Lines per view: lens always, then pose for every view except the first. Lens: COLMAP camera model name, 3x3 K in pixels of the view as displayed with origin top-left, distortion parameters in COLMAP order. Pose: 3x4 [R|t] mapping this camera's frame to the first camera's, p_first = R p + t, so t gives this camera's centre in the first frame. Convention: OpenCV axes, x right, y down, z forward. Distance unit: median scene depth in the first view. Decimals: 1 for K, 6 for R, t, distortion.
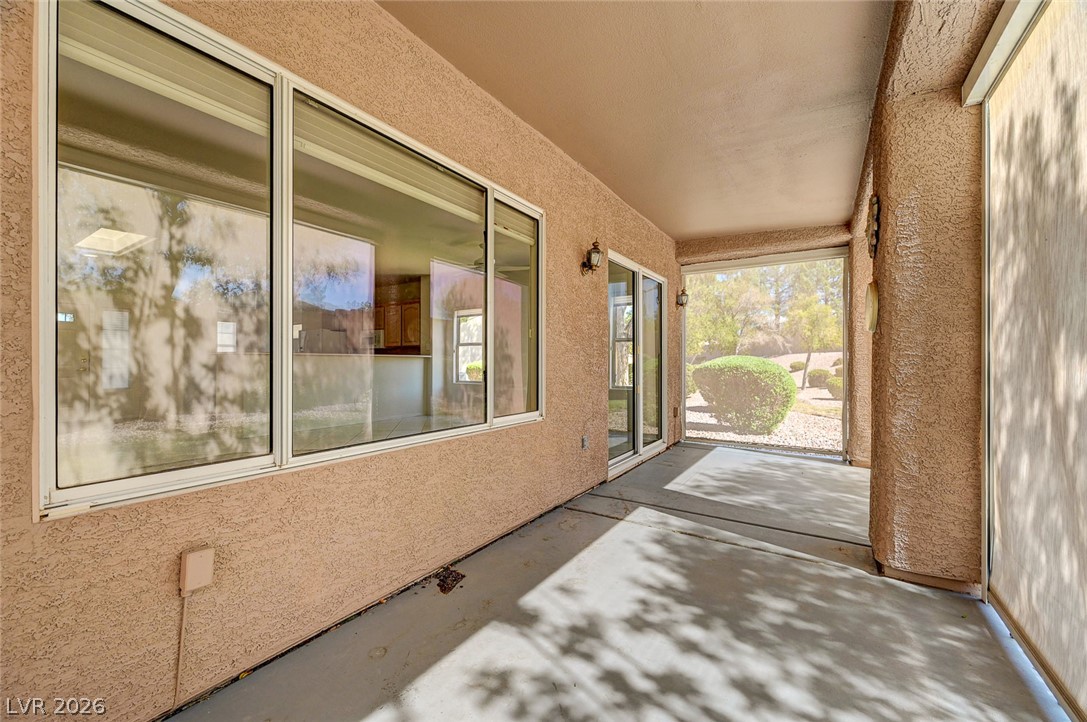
lens RADIAL K [[427.7, 0, 544.4], [0, 427.7, 364.3], [0, 0, 1]] dist [0.002090, 0.000227]
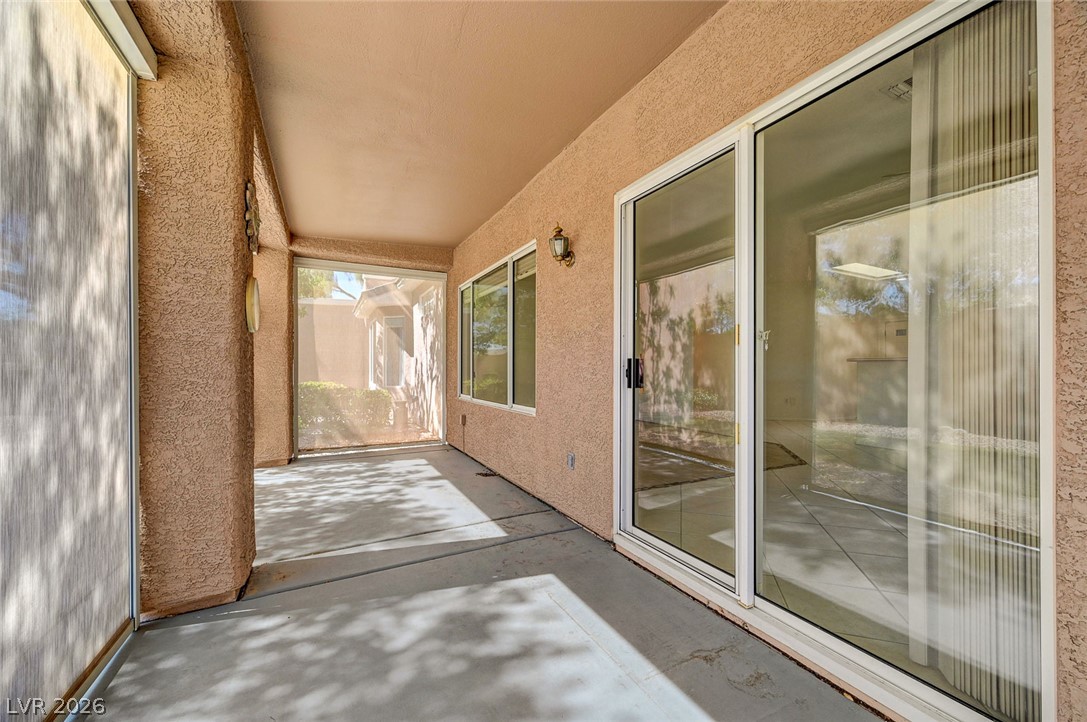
lens RADIAL K [[408.9, 0, 546.1], [0, 408.9, 372.0], [0, 0, 1]] dist [-0.000136, 0.000034]
pose [[-0.480965, -0.005144, -0.876725, 0.931495], [-0.006605, 0.999976, -0.002244, 0.007794], [0.876715, 0.004711, -0.480987, 1.499901]]
